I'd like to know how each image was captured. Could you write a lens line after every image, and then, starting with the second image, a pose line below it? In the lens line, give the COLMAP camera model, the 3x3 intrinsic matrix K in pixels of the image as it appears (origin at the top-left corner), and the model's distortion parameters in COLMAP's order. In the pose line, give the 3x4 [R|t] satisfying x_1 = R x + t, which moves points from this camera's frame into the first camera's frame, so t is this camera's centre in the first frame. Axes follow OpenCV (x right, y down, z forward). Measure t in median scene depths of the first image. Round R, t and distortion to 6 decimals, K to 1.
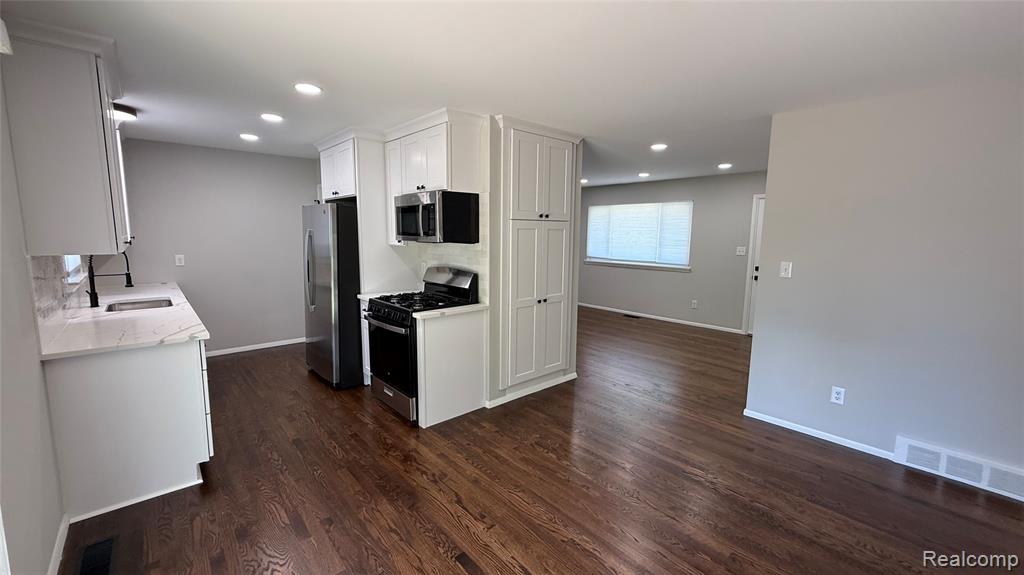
lens RADIAL K [[409.6, 0, 514.3], [0, 409.6, 286.7], [0, 0, 1]] dist [-0.000716, 0.000556]
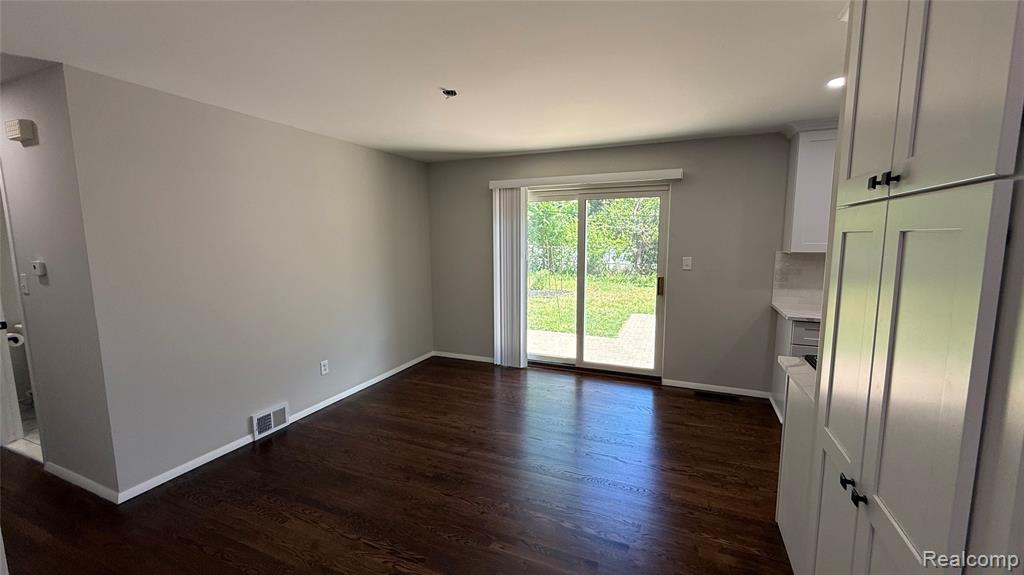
lens RADIAL K [[409.6, 0, 512.3], [0, 409.6, 285.8], [0, 0, 1]] dist [-0.000716, 0.000556]
pose [[-0.907992, 0.045284, -0.416532, 0.392545], [-0.059716, 0.970006, 0.235630, -0.153830], [0.414709, 0.238824, -0.878054, 1.127940]]
